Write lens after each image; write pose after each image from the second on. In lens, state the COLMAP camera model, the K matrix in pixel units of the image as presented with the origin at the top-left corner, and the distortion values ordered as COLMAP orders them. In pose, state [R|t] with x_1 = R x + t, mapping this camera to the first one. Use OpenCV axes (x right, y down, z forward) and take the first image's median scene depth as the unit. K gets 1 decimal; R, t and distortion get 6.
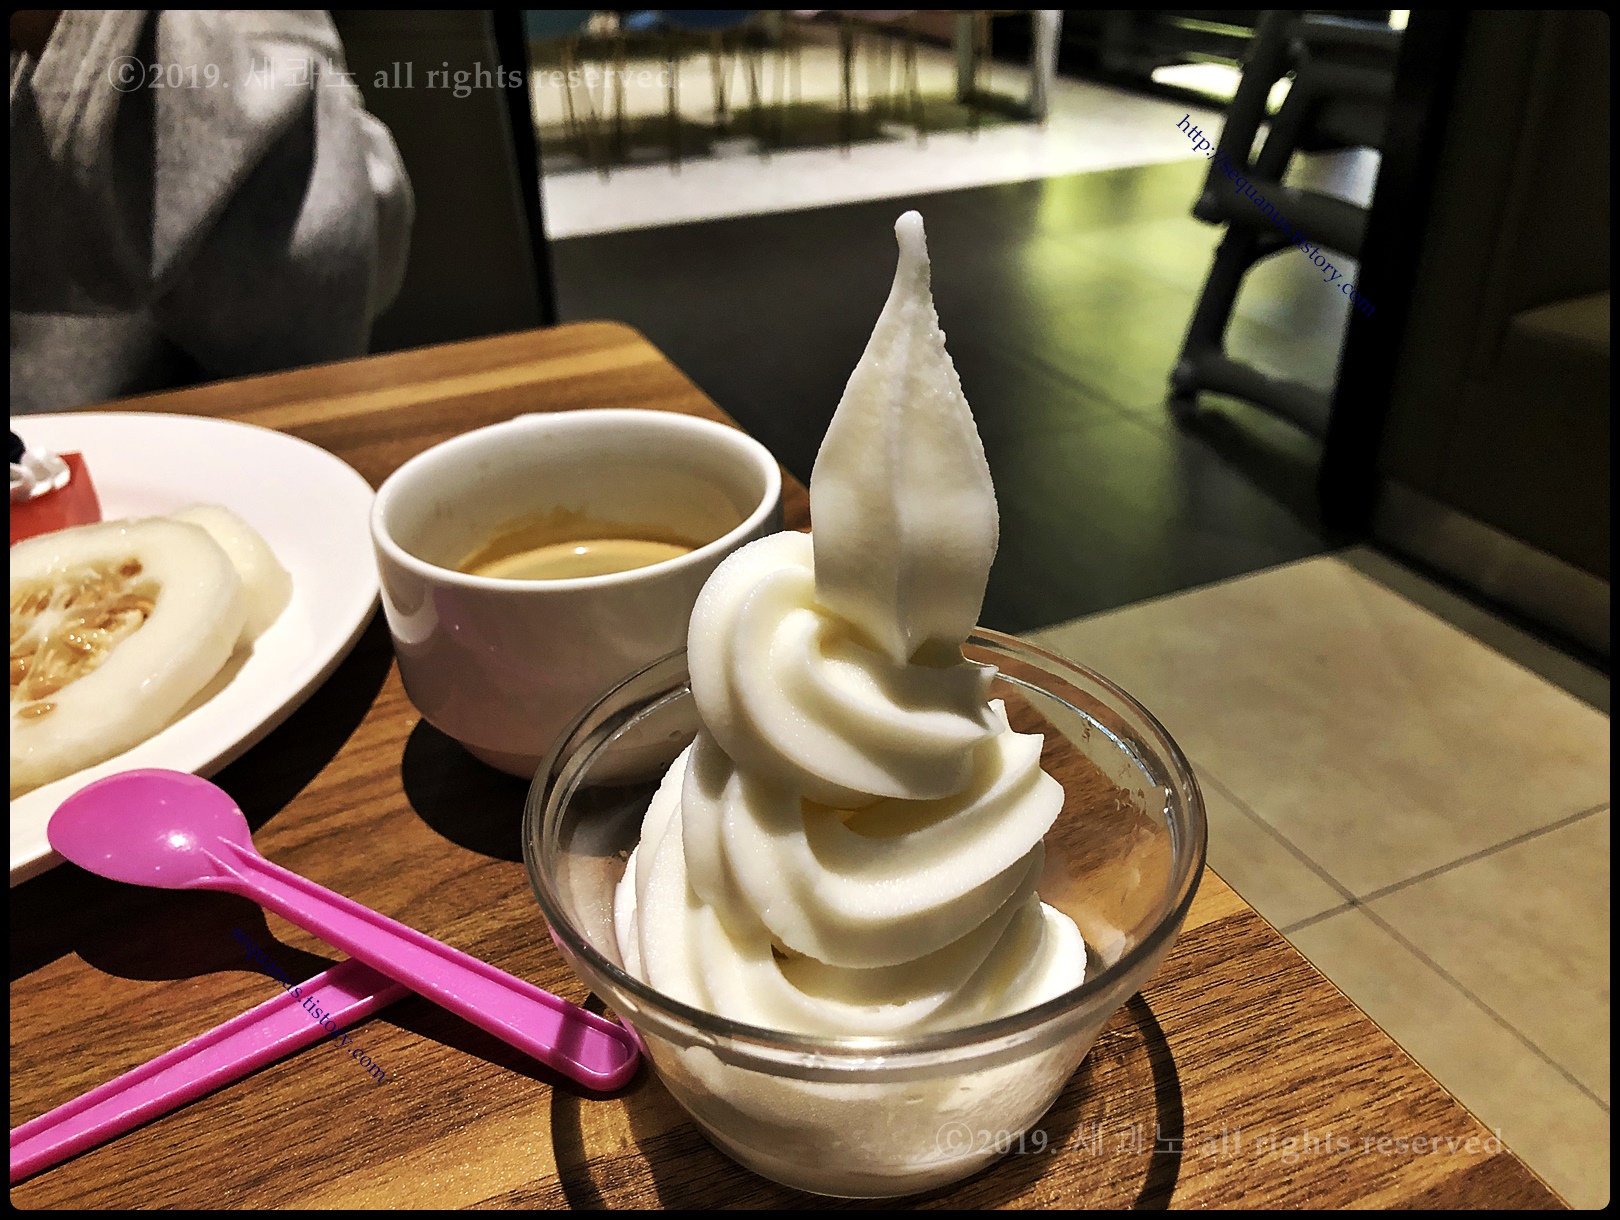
lens RADIAL K [[1310.2, 0, 810.0], [0, 1310.2, 610.0], [0, 0, 1]] dist [0.012608, 0.009272]
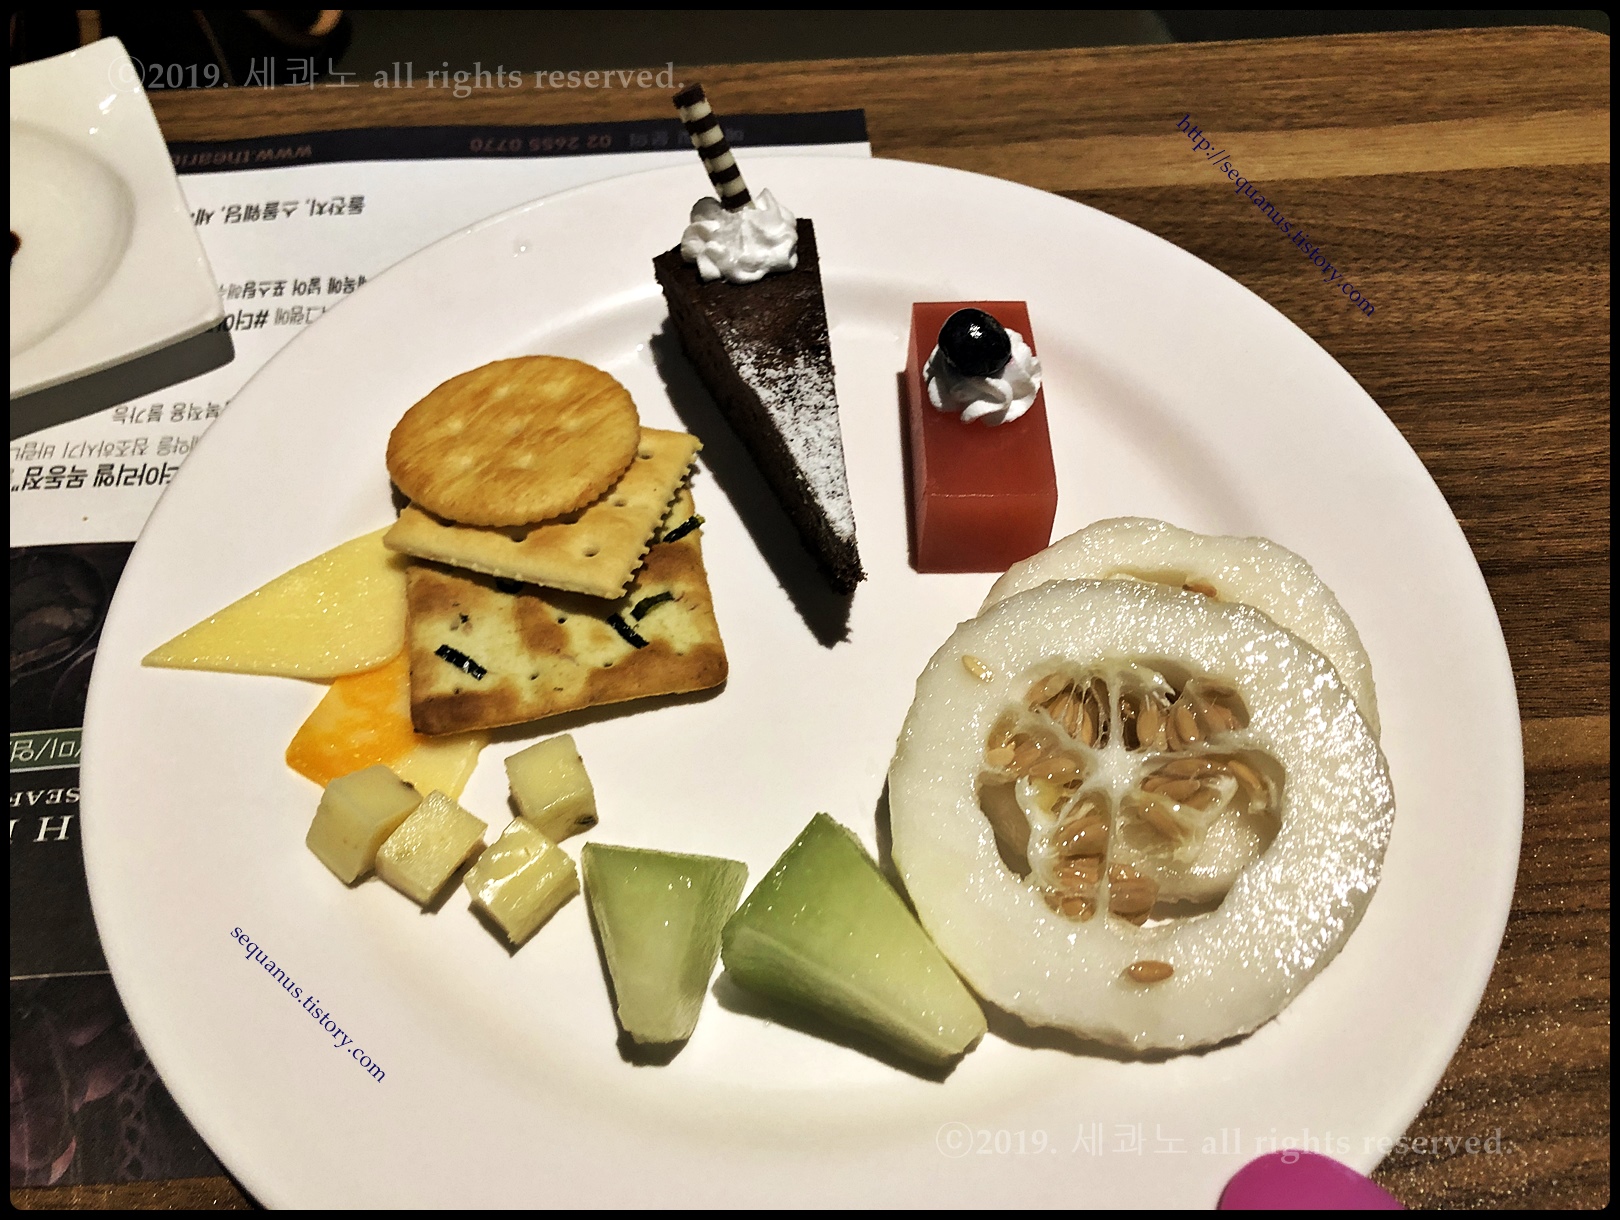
lens RADIAL K [[1350.6, 0, 810.0], [0, 1350.6, 610.0], [0, 0, 1]] dist [-0.010444, 0.004314]
pose [[0.944648, 0.289365, -0.154625, -0.853824], [-0.181400, 0.853358, 0.488747, -0.522076], [0.273377, -0.433645, 0.858613, 0.469949]]
